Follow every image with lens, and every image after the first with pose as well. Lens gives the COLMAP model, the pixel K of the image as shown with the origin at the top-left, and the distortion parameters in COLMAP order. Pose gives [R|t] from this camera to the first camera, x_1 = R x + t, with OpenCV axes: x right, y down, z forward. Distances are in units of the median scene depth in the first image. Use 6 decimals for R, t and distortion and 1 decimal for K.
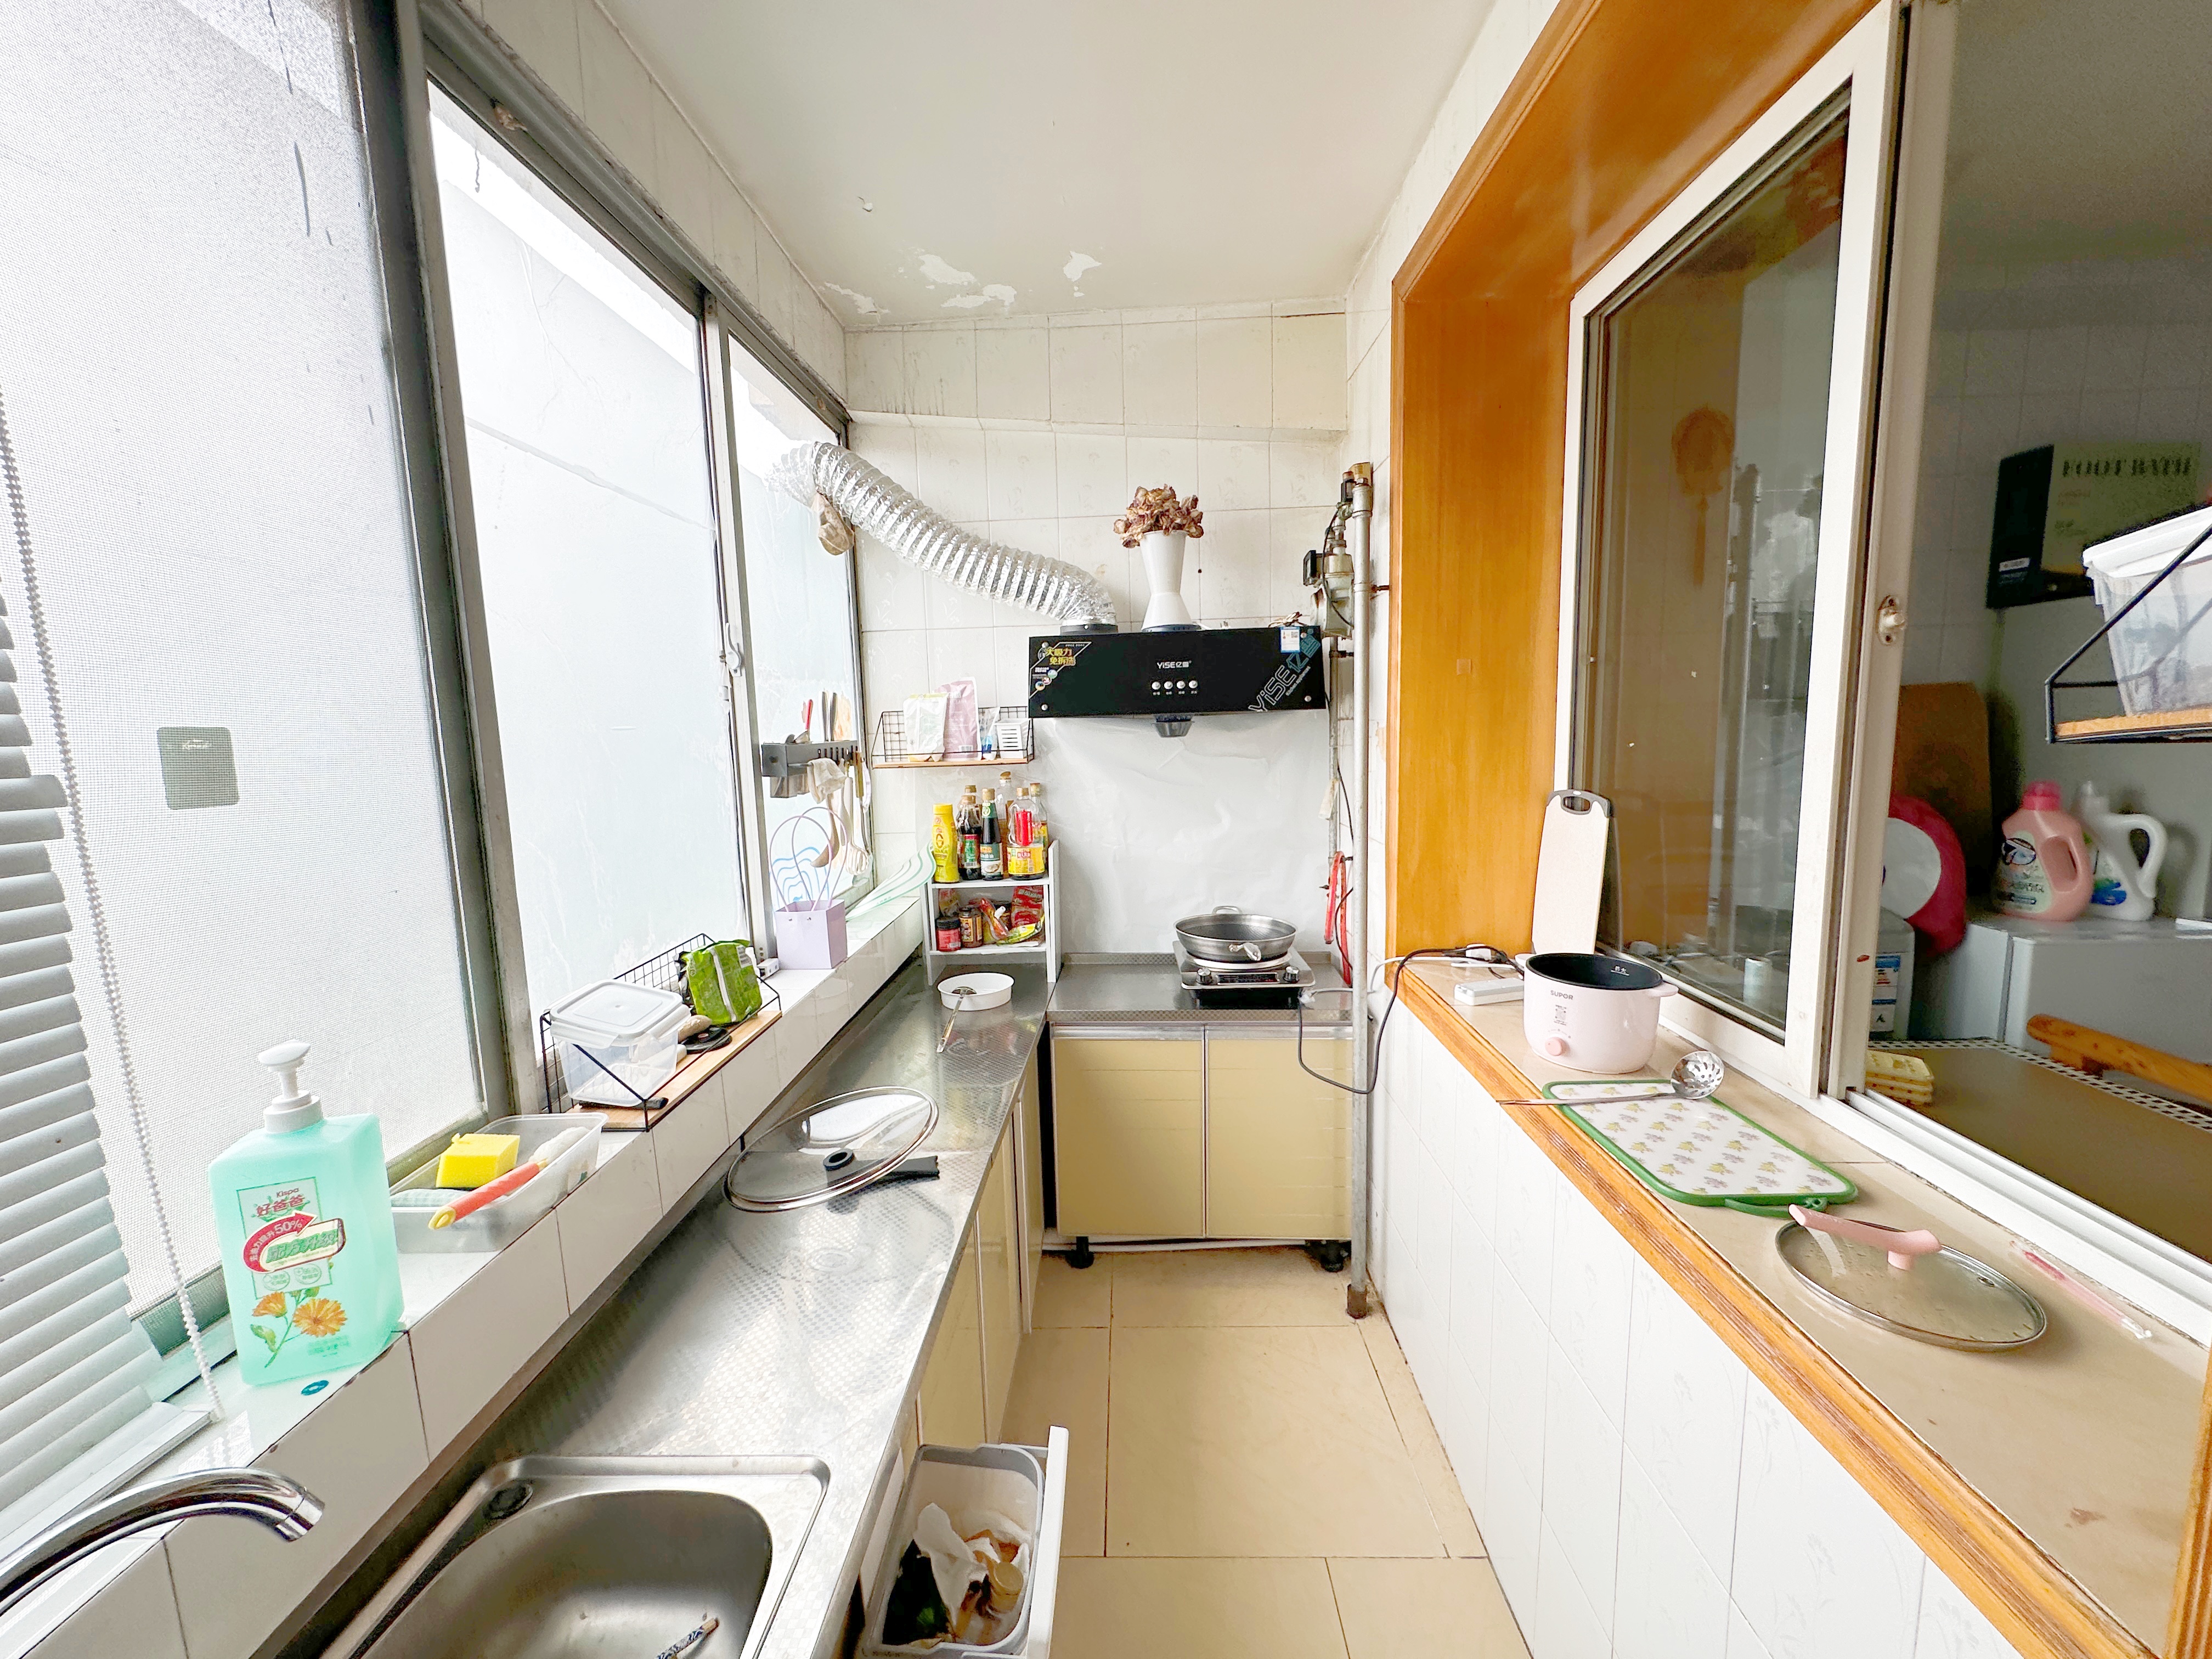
lens RADIAL K [[887.6, 0, 1106.4], [0, 887.6, 835.1], [0, 0, 1]] dist [0.000049, 0.000395]
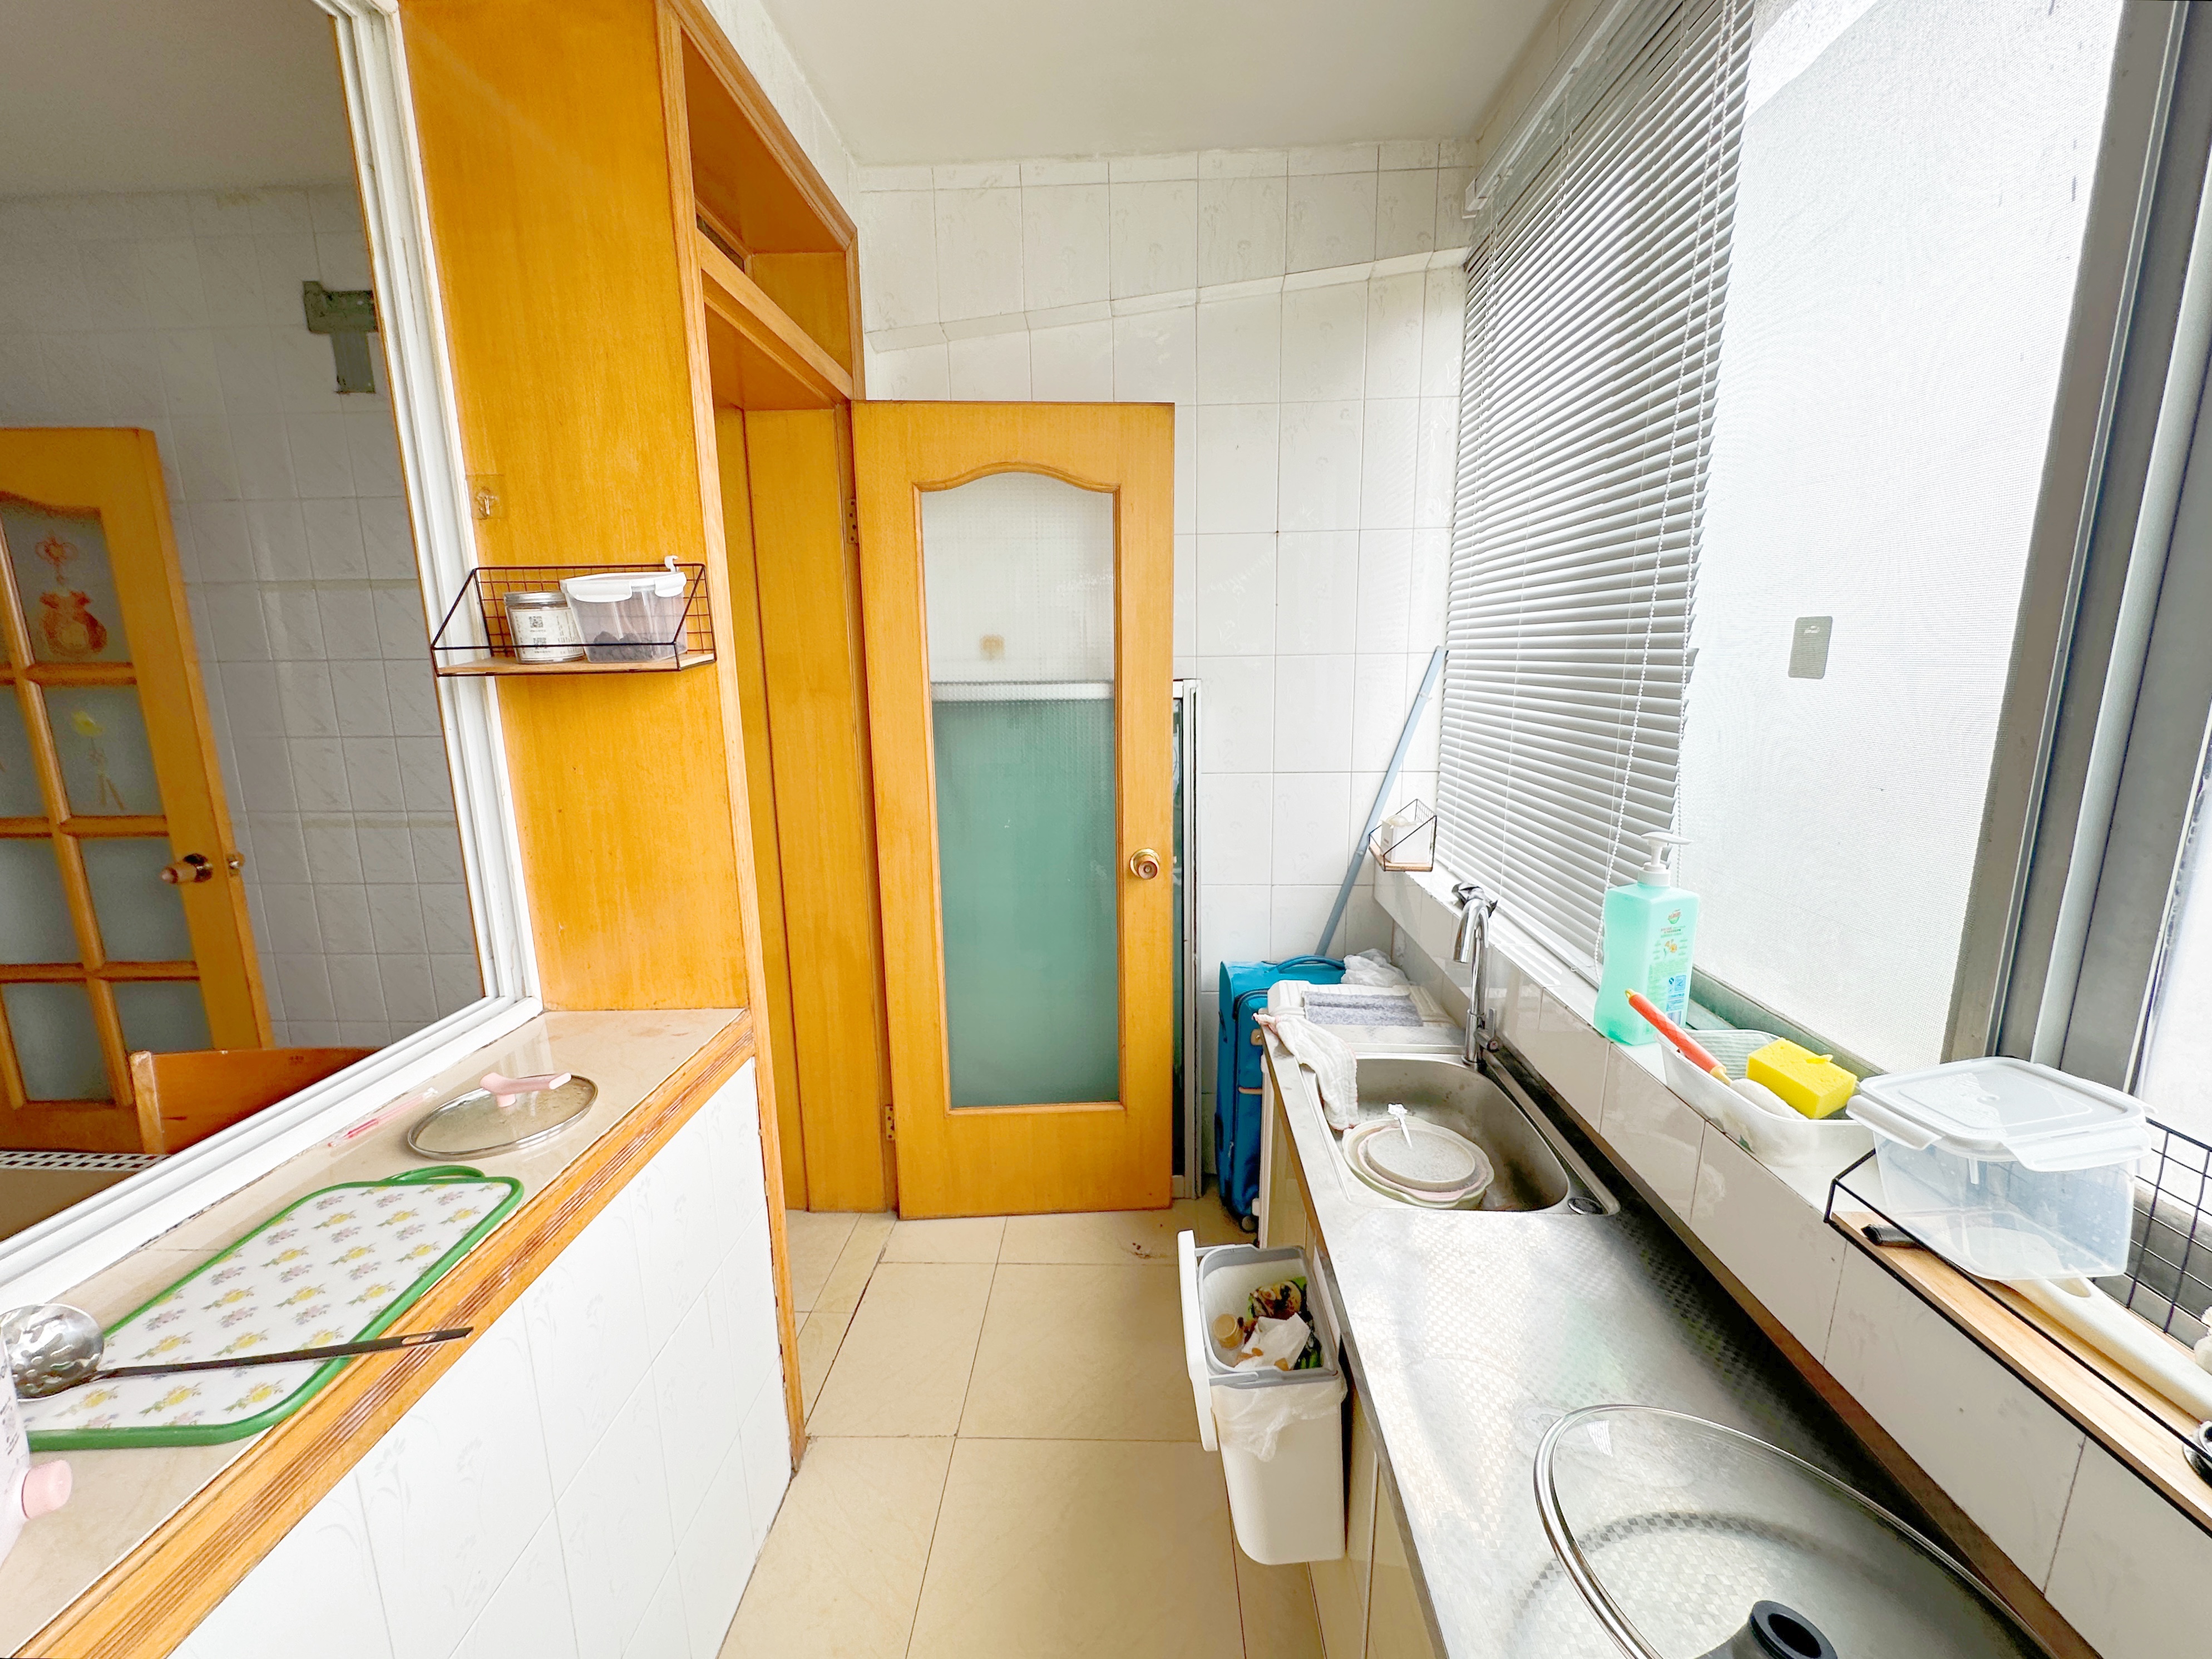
lens RADIAL K [[887.6, 0, 1108.8], [0, 887.6, 829.9], [0, 0, 1]] dist [0.000049, 0.000395]
pose [[-0.999188, 0.039330, 0.008731, 0.012419], [0.040074, 0.947968, 0.315832, -0.208081], [0.004145, 0.315925, -0.948775, 1.747444]]
